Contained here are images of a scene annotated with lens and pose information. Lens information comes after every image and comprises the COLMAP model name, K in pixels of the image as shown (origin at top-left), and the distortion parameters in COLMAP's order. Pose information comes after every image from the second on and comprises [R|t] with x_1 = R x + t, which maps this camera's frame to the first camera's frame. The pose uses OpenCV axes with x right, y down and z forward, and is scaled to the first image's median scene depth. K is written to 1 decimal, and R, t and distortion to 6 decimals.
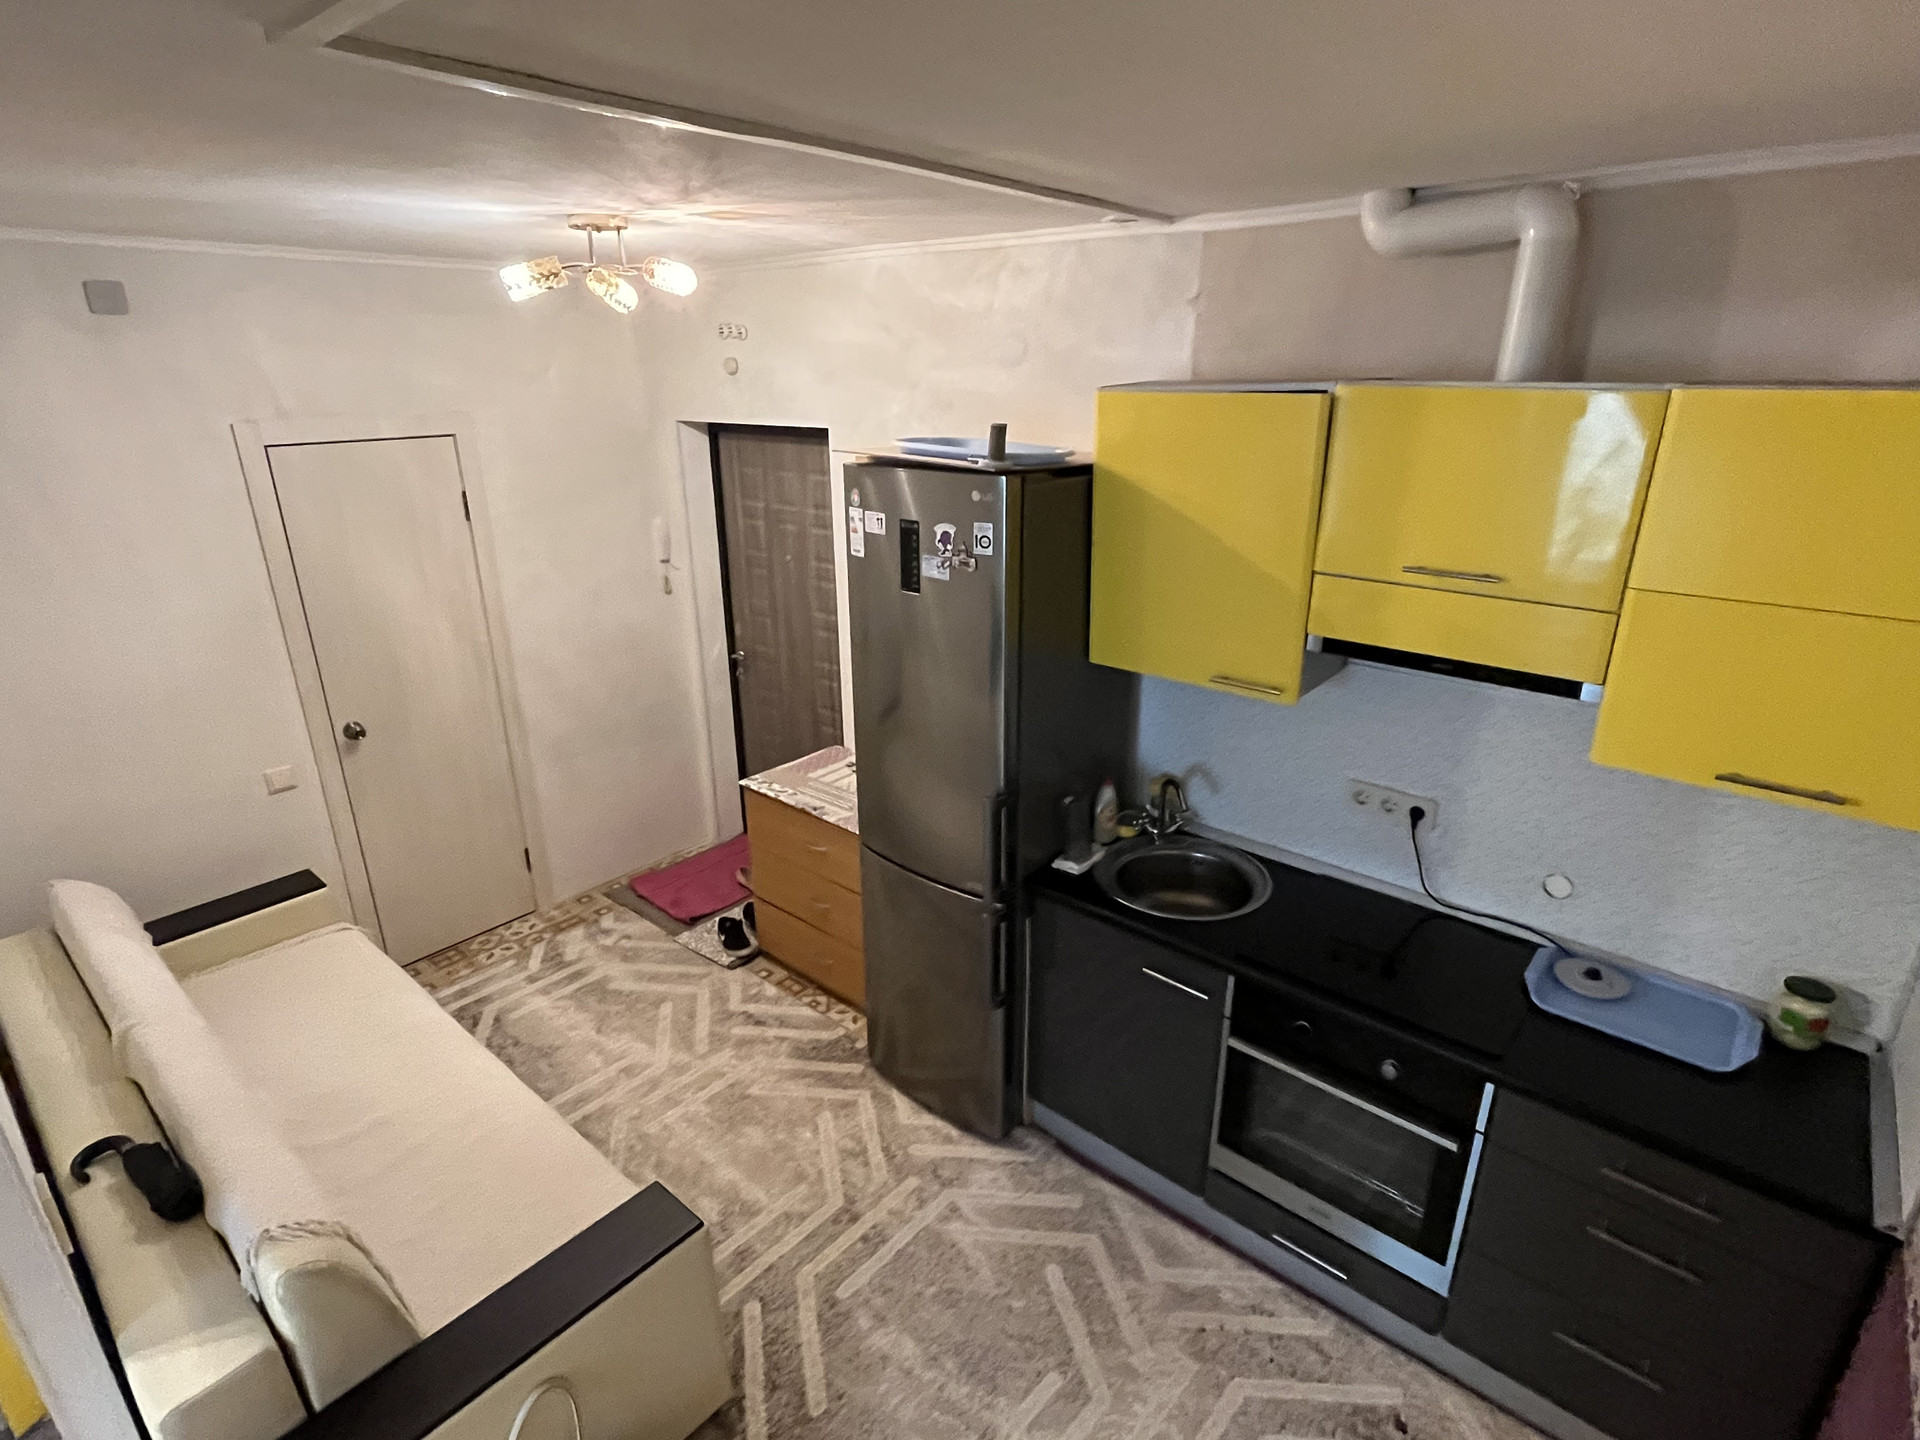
lens RADIAL K [[982.2, 0, 955.9], [0, 982.2, 720.6], [0, 0, 1]] dist [-0.001460, -0.001455]
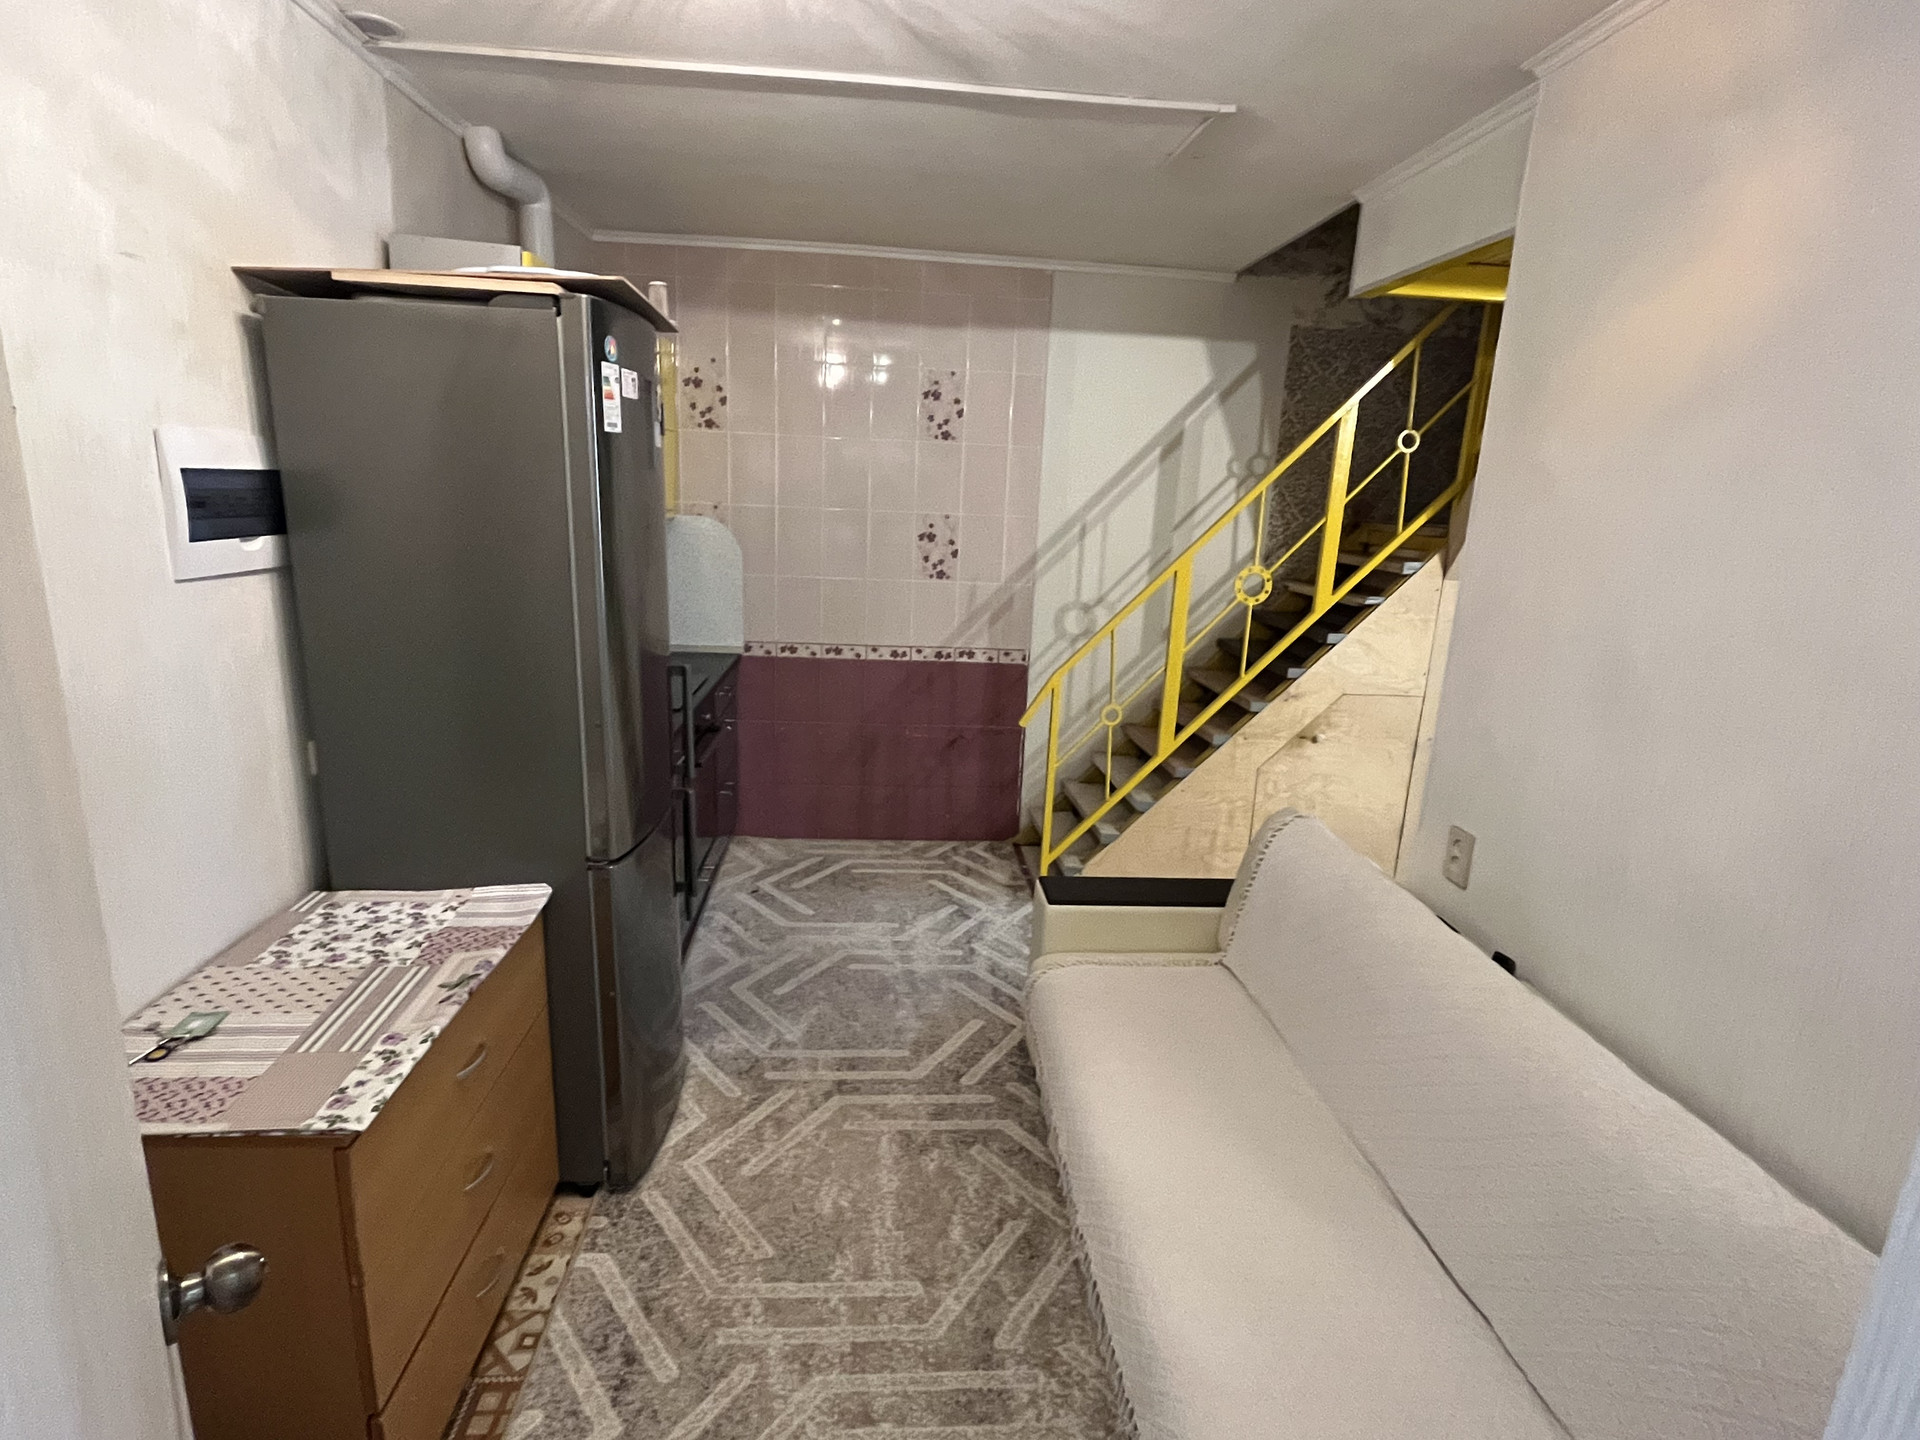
lens RADIAL K [[982.2, 0, 954.8], [0, 982.2, 720.5], [0, 0, 1]] dist [-0.001460, -0.001455]
pose [[-0.711241, -0.187523, 0.677474, -0.804443], [0.202754, 0.868075, 0.453140, -0.257578], [-0.673073, 0.459653, -0.579390, 1.332963]]
